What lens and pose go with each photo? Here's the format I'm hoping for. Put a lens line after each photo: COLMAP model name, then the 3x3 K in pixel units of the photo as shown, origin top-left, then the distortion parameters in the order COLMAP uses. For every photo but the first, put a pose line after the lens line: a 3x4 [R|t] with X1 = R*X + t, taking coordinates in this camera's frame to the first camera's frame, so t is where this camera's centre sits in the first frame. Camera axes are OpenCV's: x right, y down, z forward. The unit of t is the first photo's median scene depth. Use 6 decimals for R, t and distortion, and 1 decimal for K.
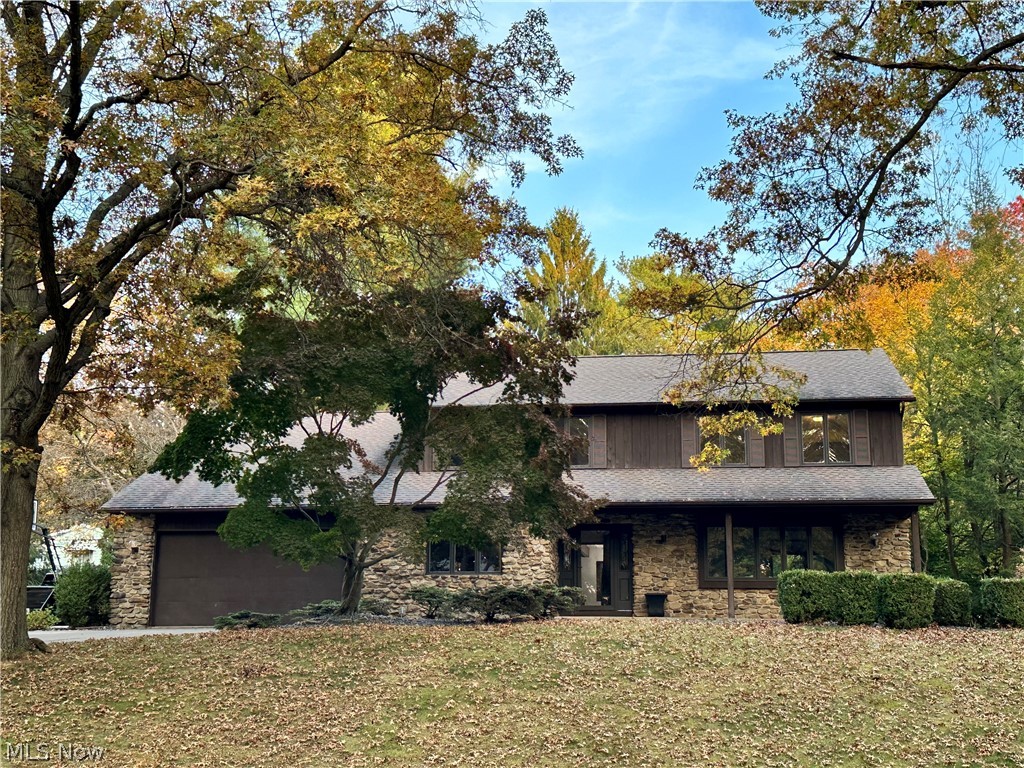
lens RADIAL K [[1268.2, 0, 512.0], [0, 1268.2, 384.0], [0, 0, 1]] dist [0.140091, -0.042247]
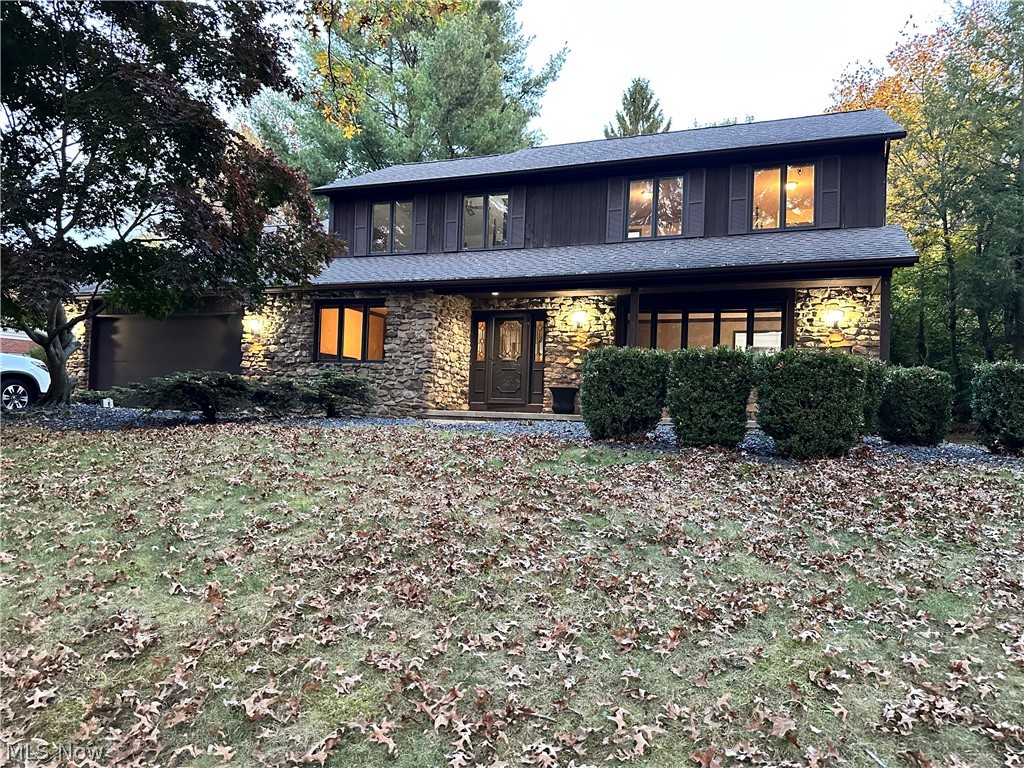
lens RADIAL K [[705.8, 0, 512.0], [0, 705.8, 384.0], [0, 0, 1]] dist [0.007173, -0.000987]
pose [[0.968634, 0.017132, -0.247899, 0.196483], [0.022965, 0.987179, 0.157956, 0.085068], [0.247427, -0.158695, 0.955822, 0.527517]]
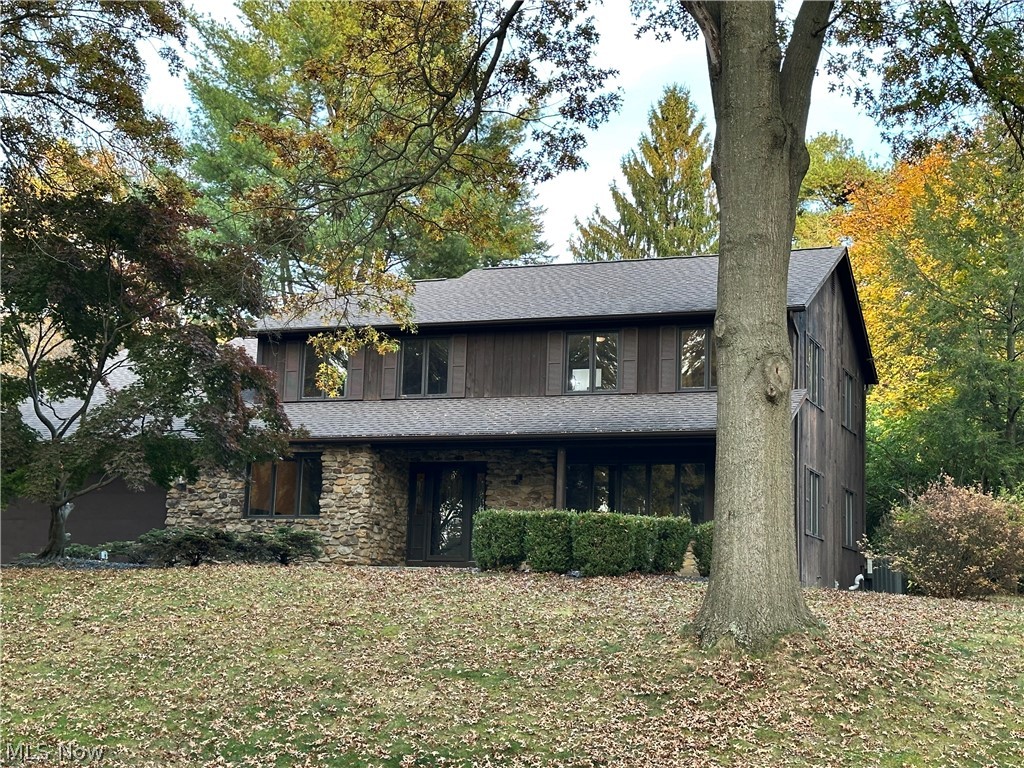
lens RADIAL K [[1524.6, 0, 512.0], [0, 1524.6, 384.0], [0, 0, 1]] dist [0.288776, -0.011732]
pose [[0.966603, -0.012064, -0.255993, 0.381035], [0.024582, 0.998650, 0.045758, 0.011378], [0.255096, -0.050523, 0.965595, 0.014846]]
